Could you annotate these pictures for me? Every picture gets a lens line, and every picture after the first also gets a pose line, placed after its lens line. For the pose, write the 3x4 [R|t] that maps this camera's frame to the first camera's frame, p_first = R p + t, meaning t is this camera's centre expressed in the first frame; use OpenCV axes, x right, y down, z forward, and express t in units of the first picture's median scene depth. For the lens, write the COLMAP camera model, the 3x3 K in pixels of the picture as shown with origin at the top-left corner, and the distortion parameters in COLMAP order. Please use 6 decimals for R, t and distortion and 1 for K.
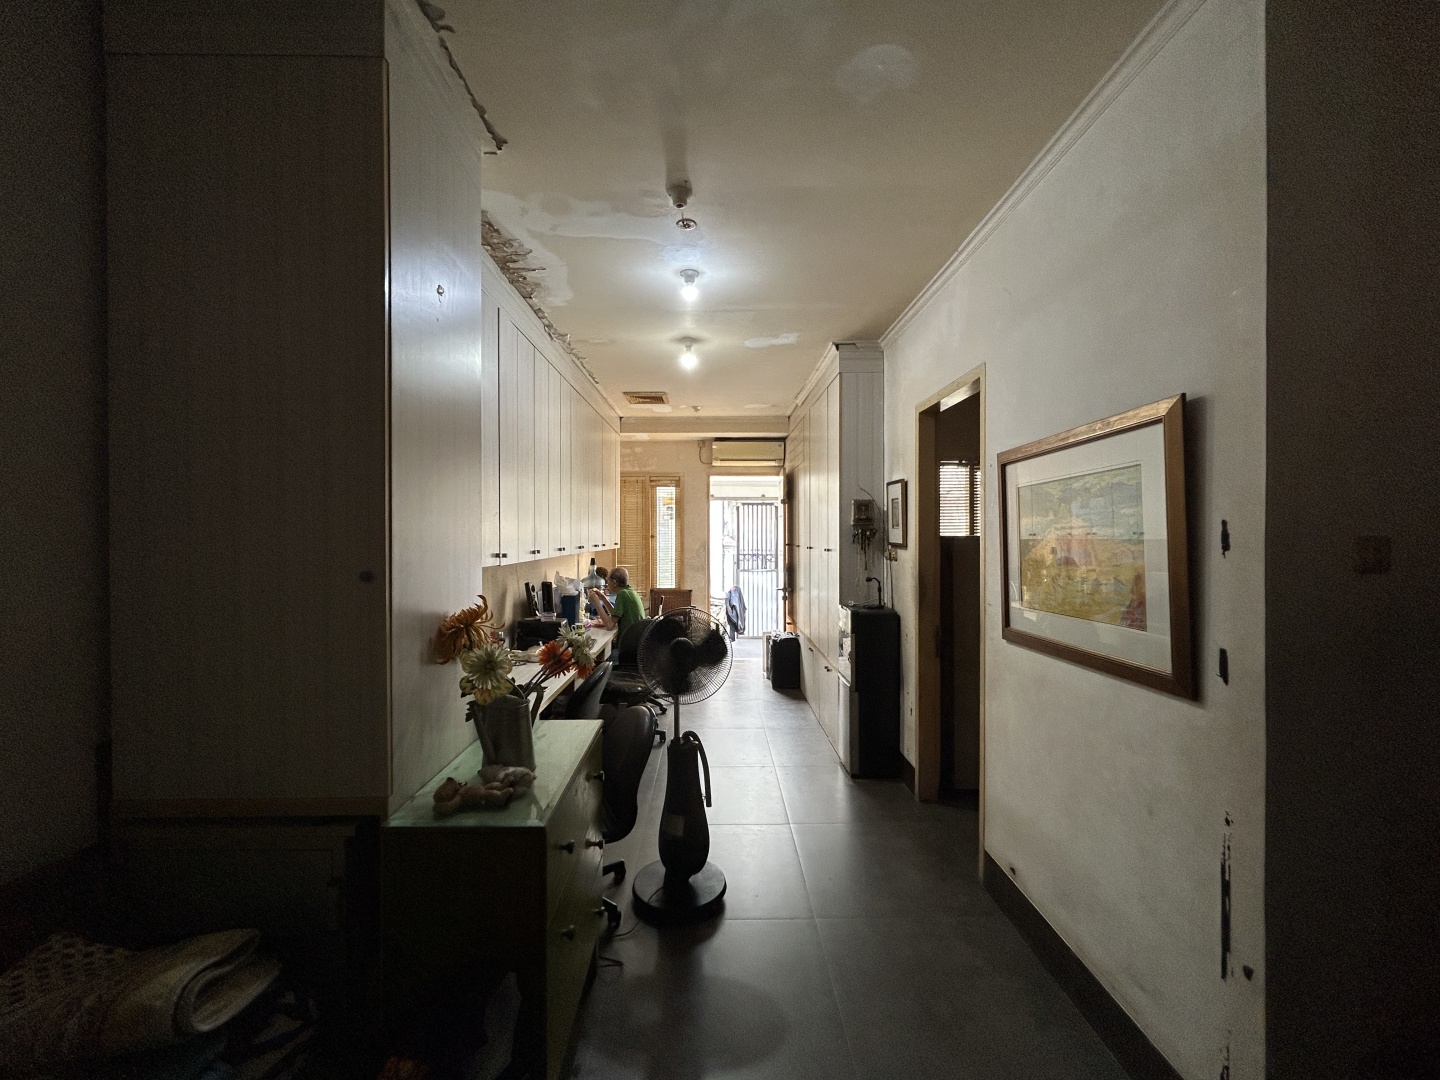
lens RADIAL K [[586.1, 0, 715.7], [0, 586.1, 538.0], [0, 0, 1]] dist [0.001008, 0.000106]
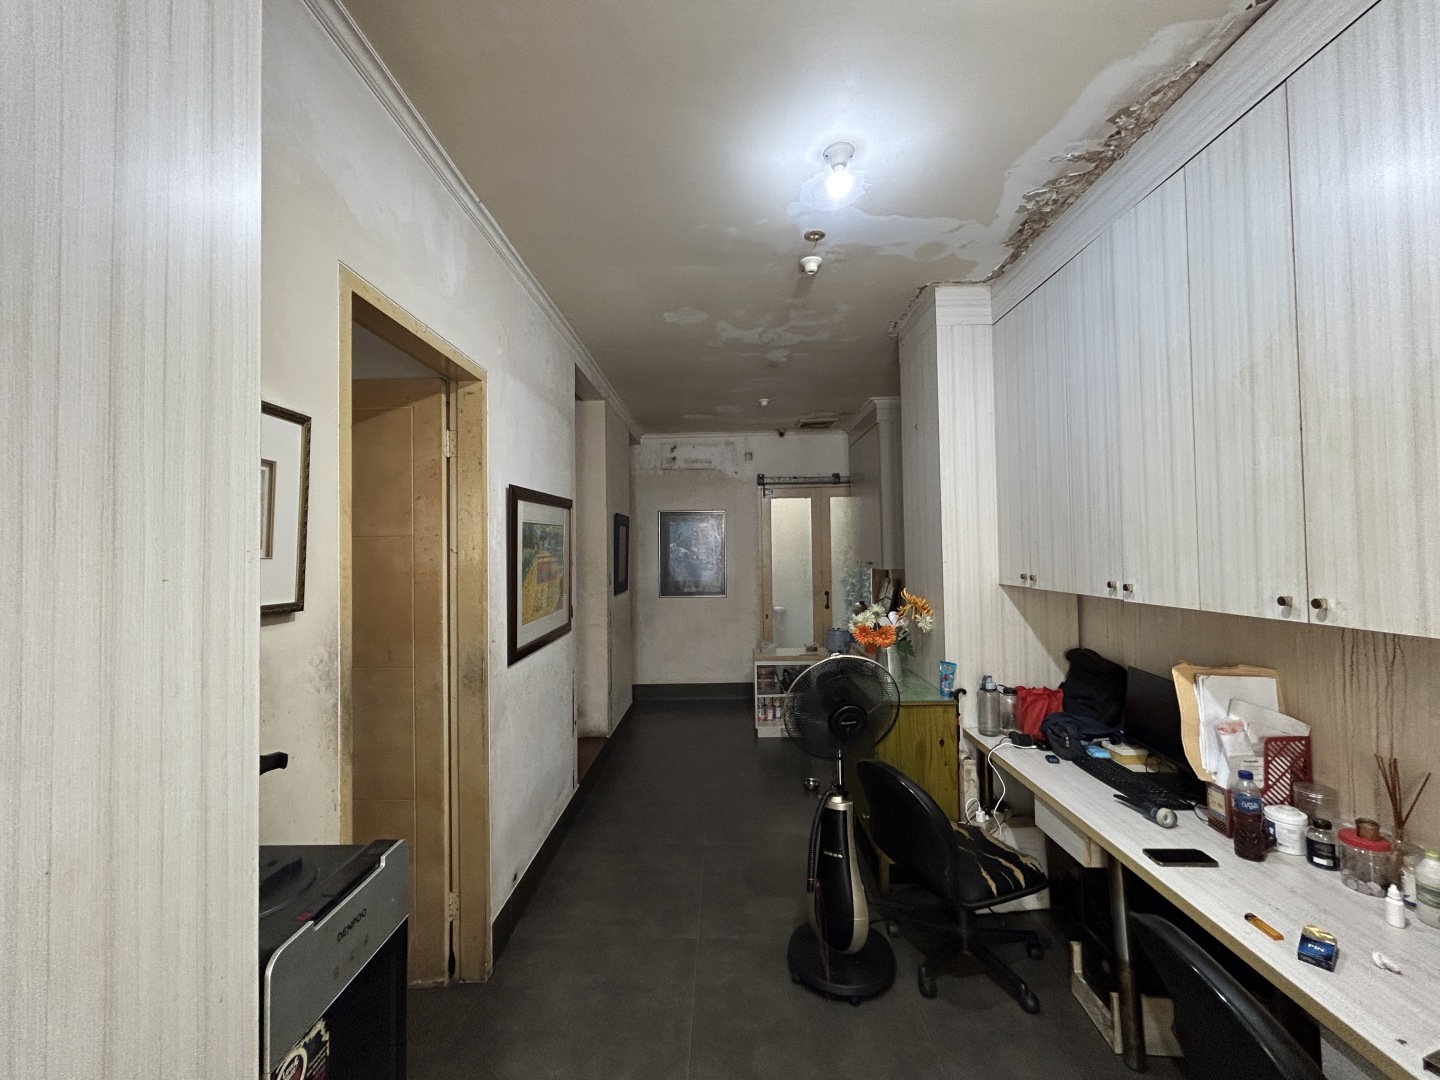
lens RADIAL K [[586.1, 0, 715.7], [0, 586.1, 538.0], [0, 0, 1]] dist [0.001008, 0.000106]
pose [[-0.999692, 0.019323, 0.015565, 0.104283], [0.019056, 0.999672, -0.017128, -0.025254], [-0.015891, -0.016826, -0.999732, 1.936171]]
